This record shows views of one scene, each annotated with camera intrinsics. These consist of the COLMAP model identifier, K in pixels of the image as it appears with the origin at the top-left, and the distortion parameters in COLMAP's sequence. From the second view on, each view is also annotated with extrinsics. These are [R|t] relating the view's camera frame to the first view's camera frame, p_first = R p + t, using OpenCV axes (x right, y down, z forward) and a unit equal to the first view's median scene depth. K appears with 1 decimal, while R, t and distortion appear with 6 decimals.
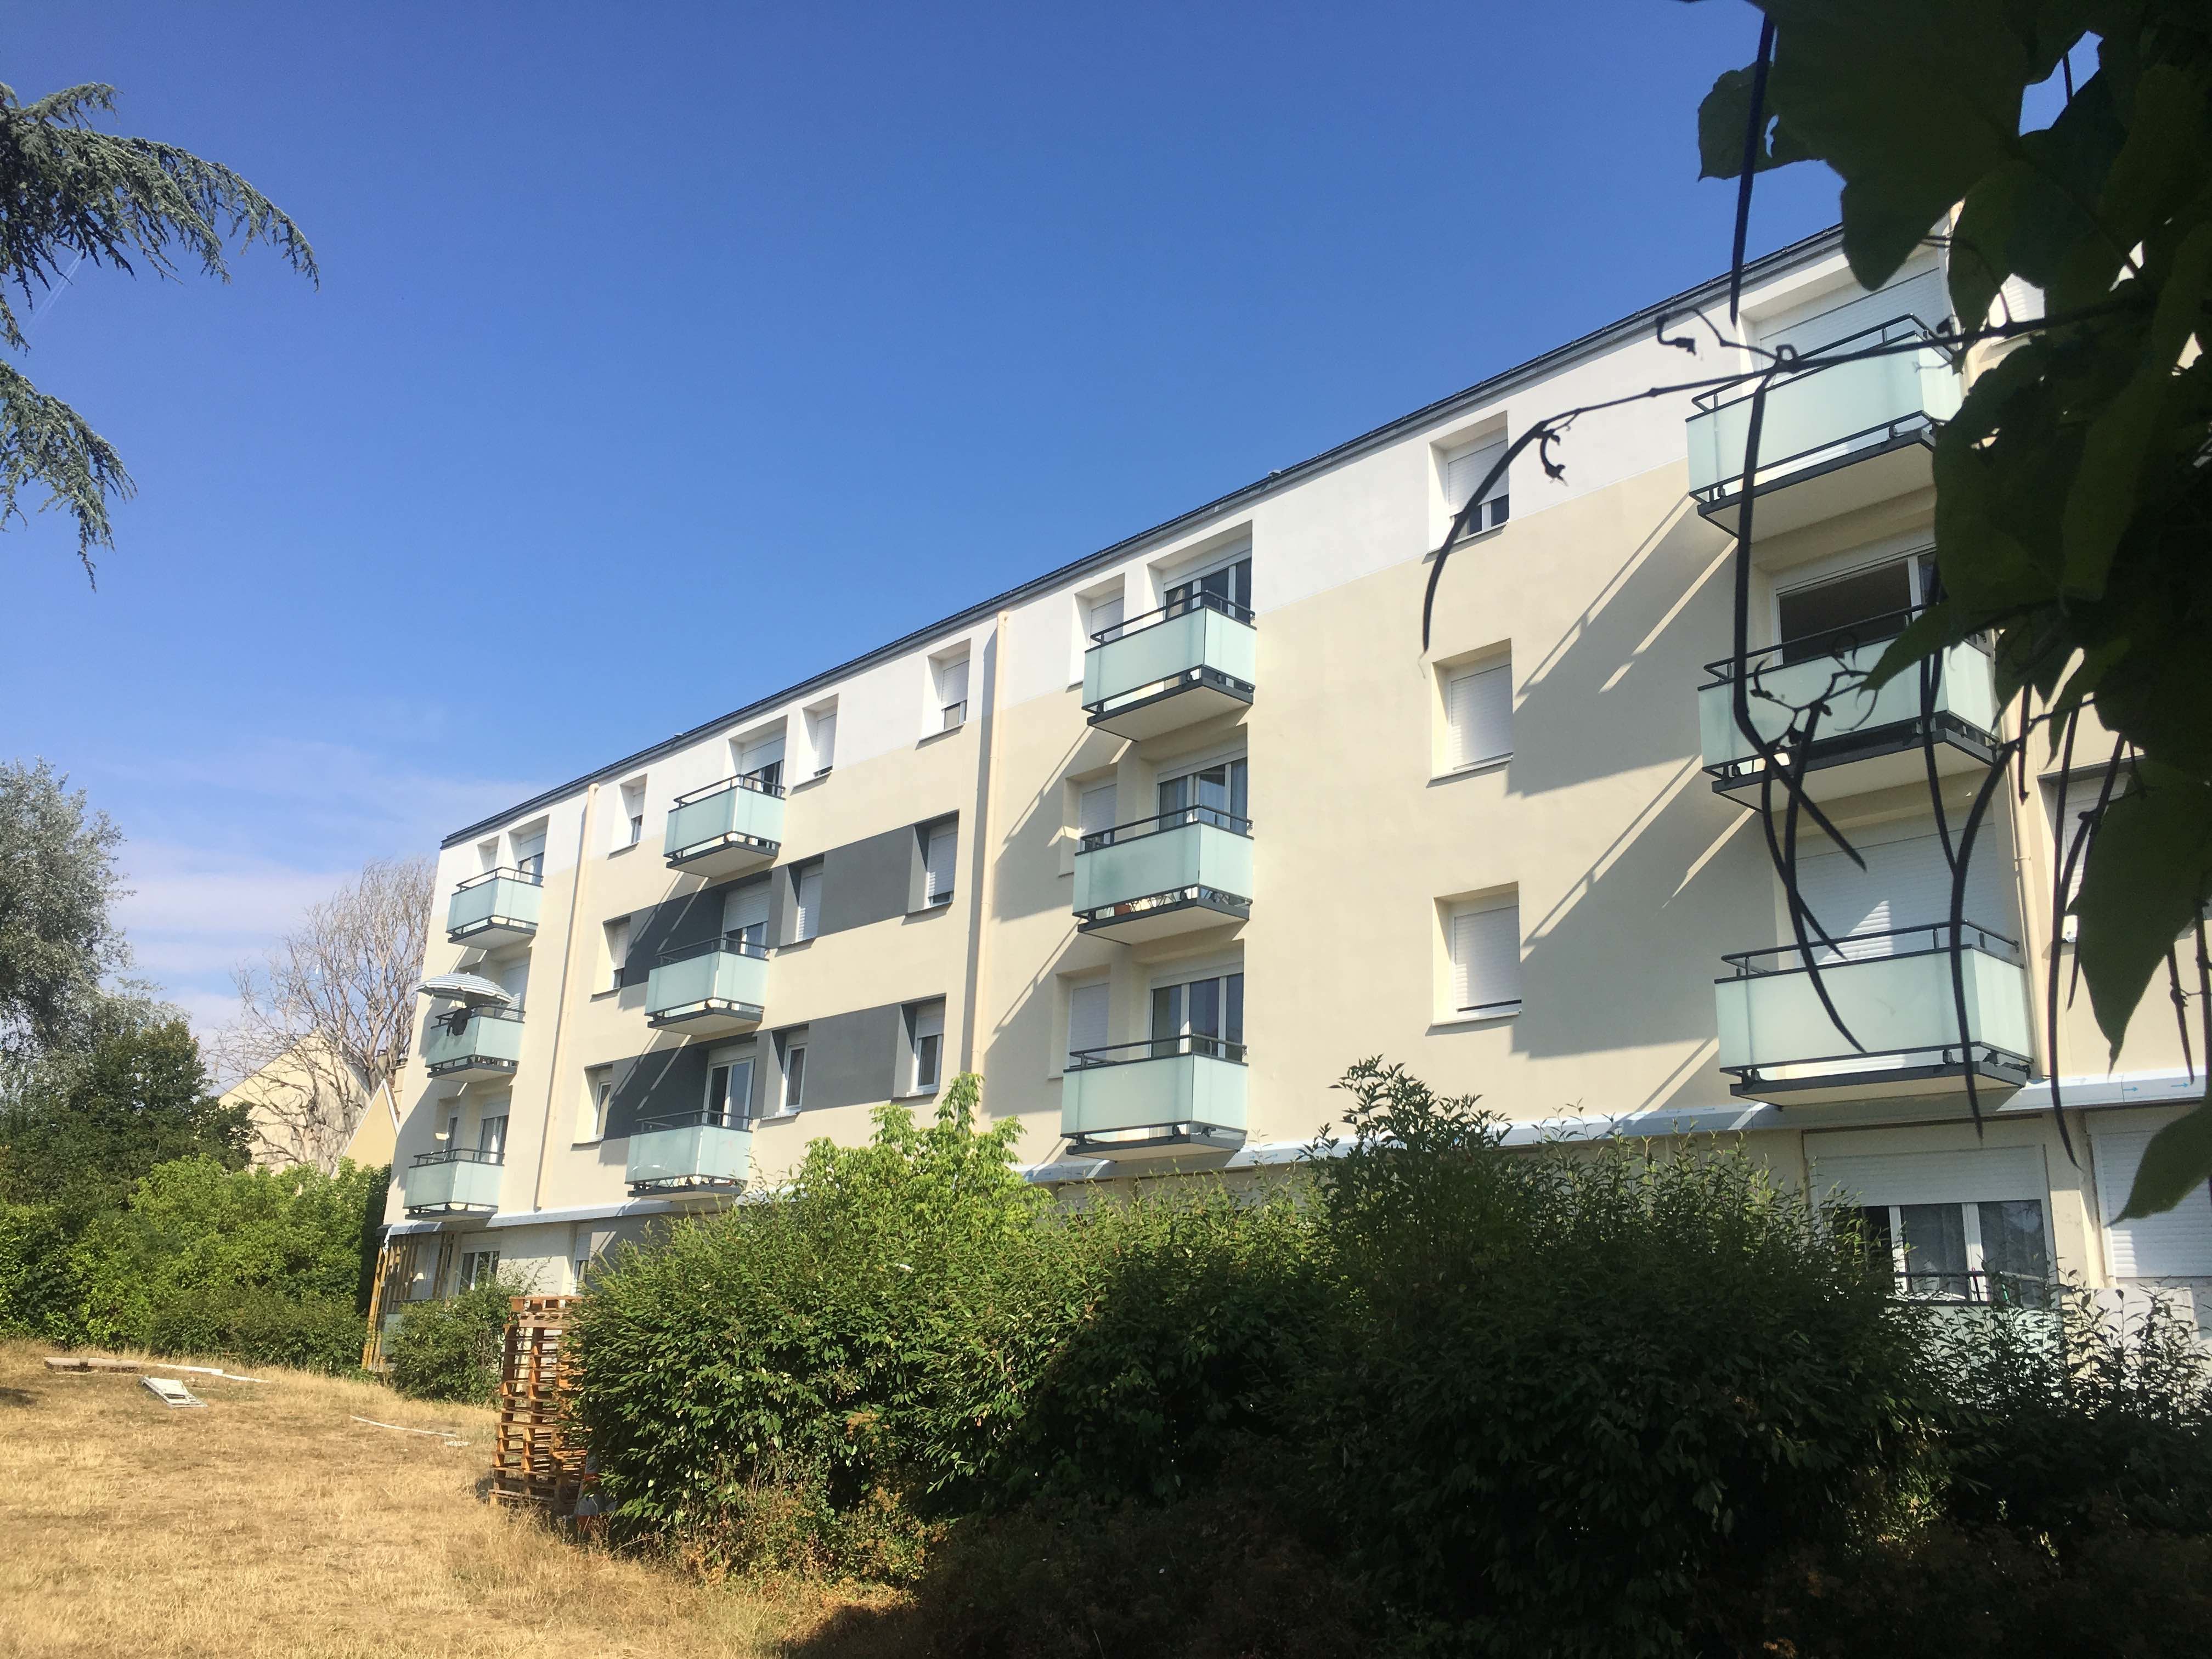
lens RADIAL K [[1866.4, 0, 1111.3], [0, 1866.4, 827.9], [0, 0, 1]] dist [0.060597, 0.005295]
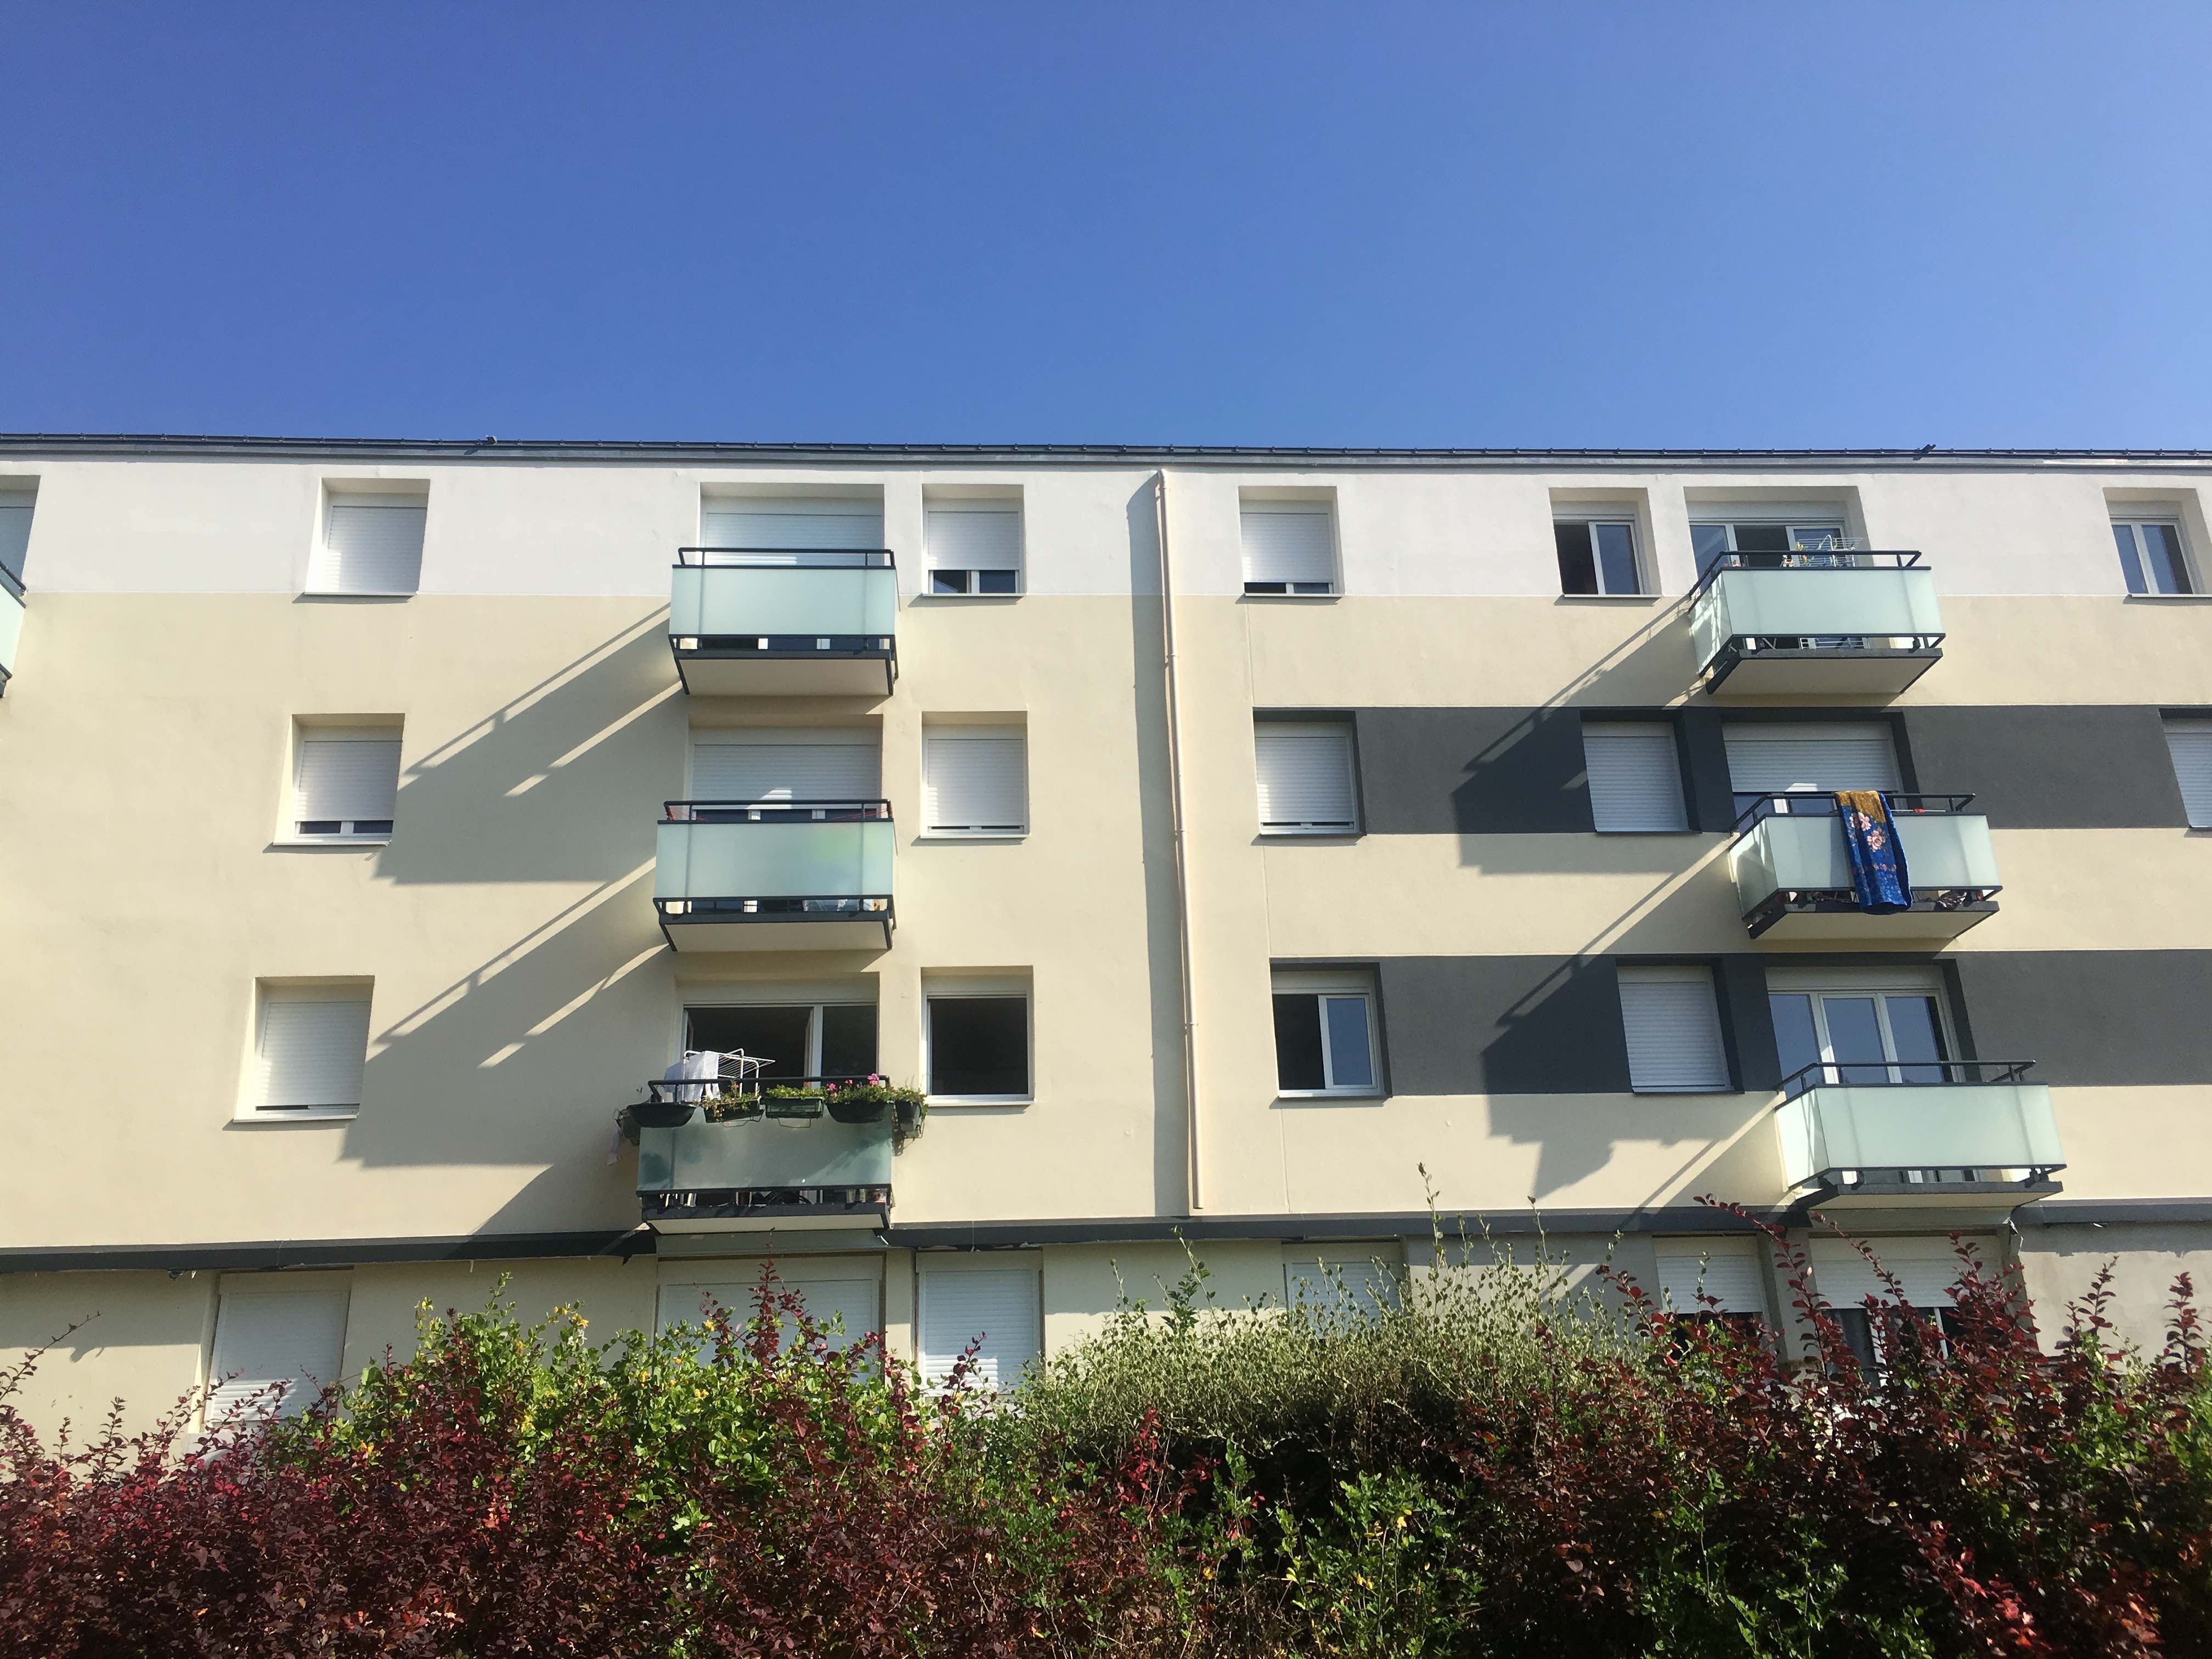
lens RADIAL K [[1726.5, 0, 1105.1], [0, 1726.5, 890.0], [0, 0, 1]] dist [-0.002428, 0.002283]
pose [[0.625229, 0.224040, 0.747593, -0.193817], [-0.169498, 0.974026, -0.150143, 0.054086], [-0.761813, -0.032842, 0.646964, 0.202225]]
